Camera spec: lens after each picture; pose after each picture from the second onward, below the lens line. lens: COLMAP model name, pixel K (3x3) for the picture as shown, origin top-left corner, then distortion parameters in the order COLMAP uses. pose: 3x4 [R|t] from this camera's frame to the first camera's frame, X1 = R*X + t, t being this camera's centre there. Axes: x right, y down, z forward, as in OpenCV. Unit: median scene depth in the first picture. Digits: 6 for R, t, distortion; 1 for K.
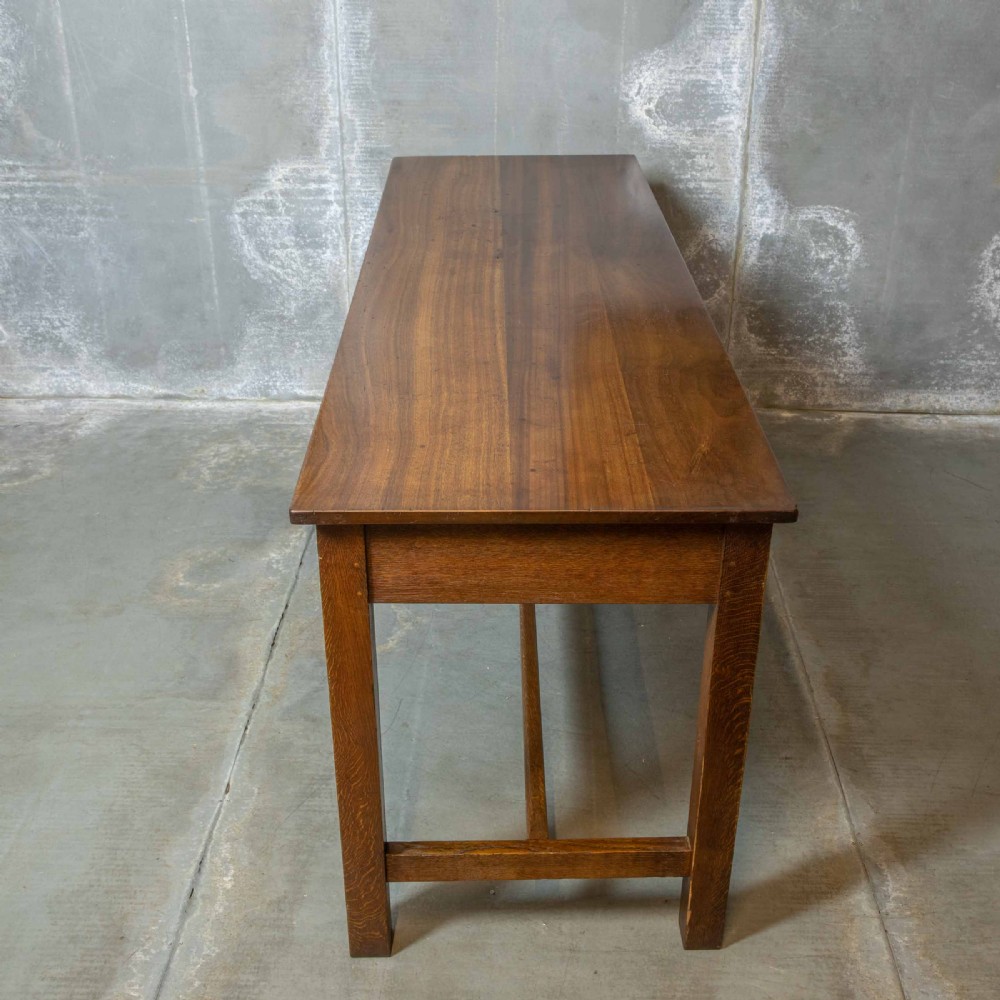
lens RADIAL K [[1267.5, 0, 503.8], [0, 1267.5, 495.0], [0, 0, 1]] dist [-0.068657, 0.112641]
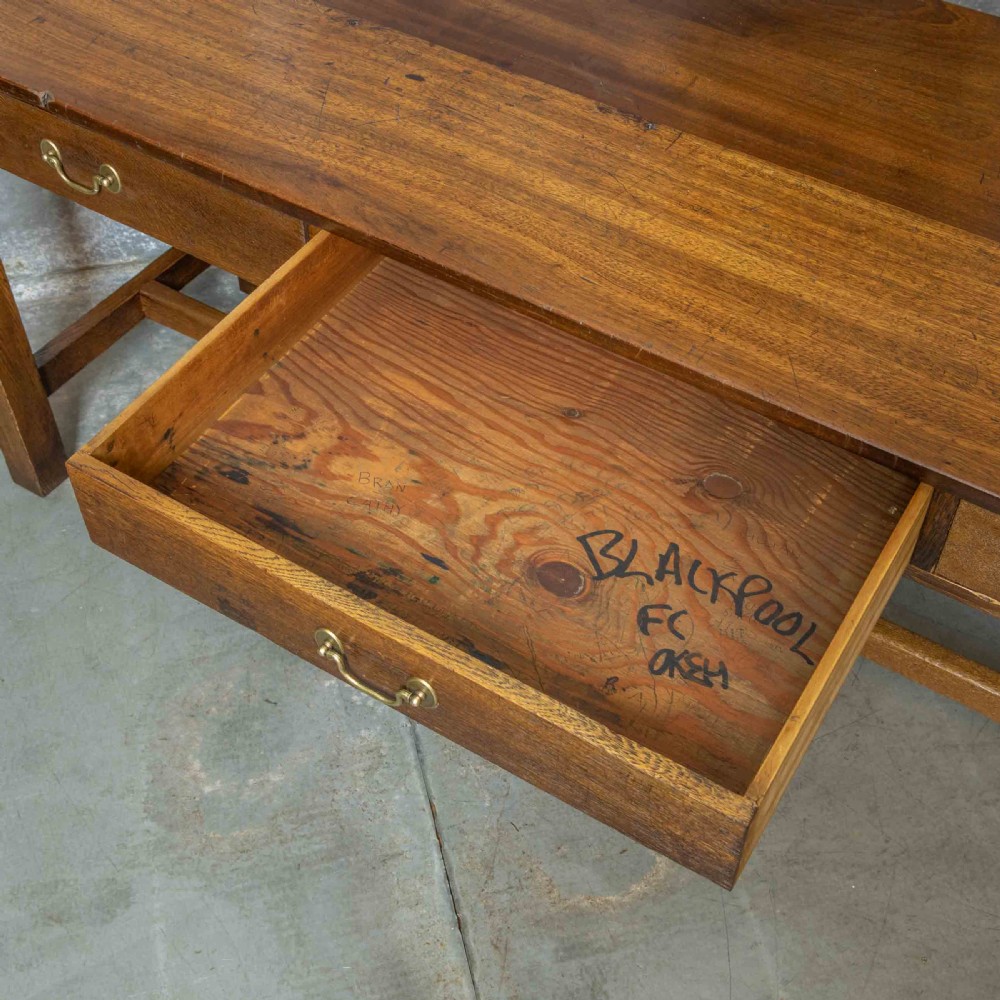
lens RADIAL K [[1386.8, 0, 500.0], [0, 1386.8, 500.0], [0, 0, 1]] dist [-0.012539, 0.044209]
pose [[0.963322, -0.198411, 0.180676, -0.185673], [0.121596, 0.922946, 0.365220, -0.205674], [-0.239218, -0.329855, 0.913220, 0.404309]]
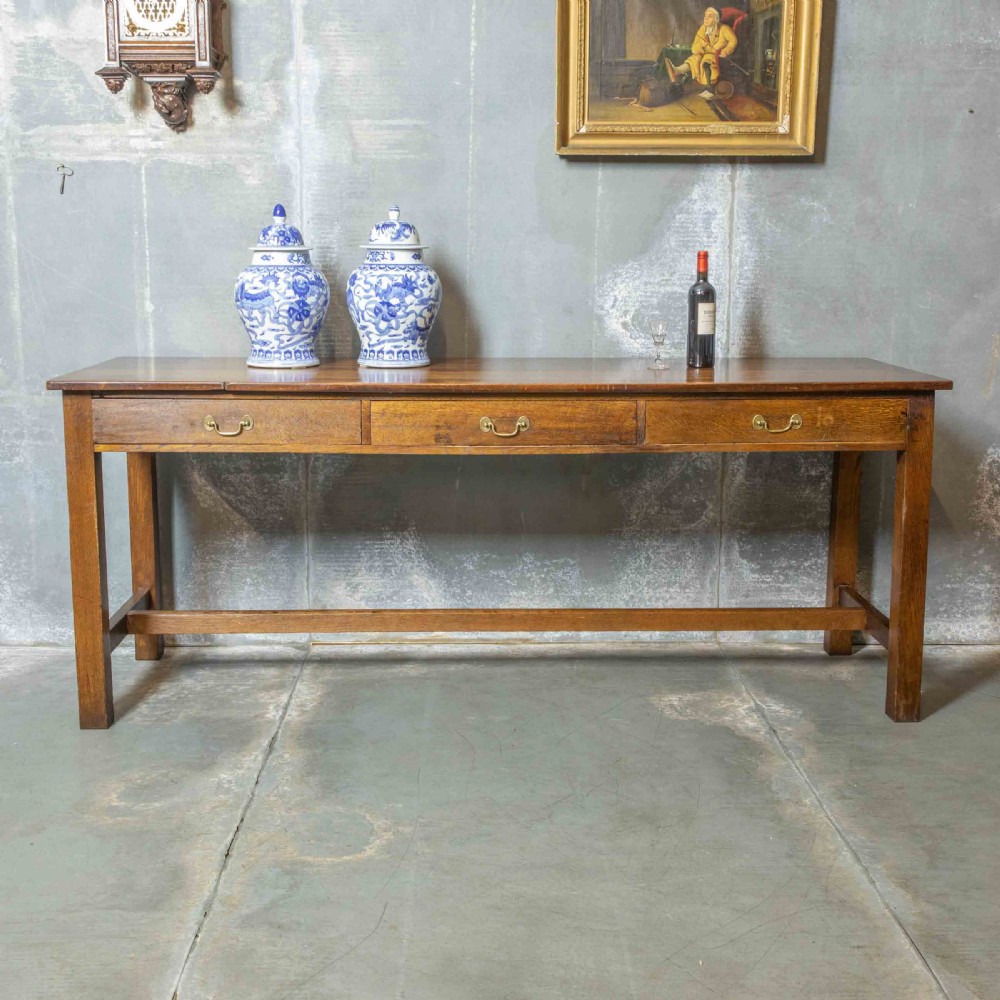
lens RADIAL K [[1341.5, 0, 504.2], [0, 1341.5, 491.7], [0, 0, 1]] dist [-0.051457, 0.108328]
pose [[0.998328, -0.010443, 0.056854, -0.037428], [0.027022, 0.953771, -0.299316, 0.123955], [-0.051100, 0.300352, 0.952459, 0.062570]]
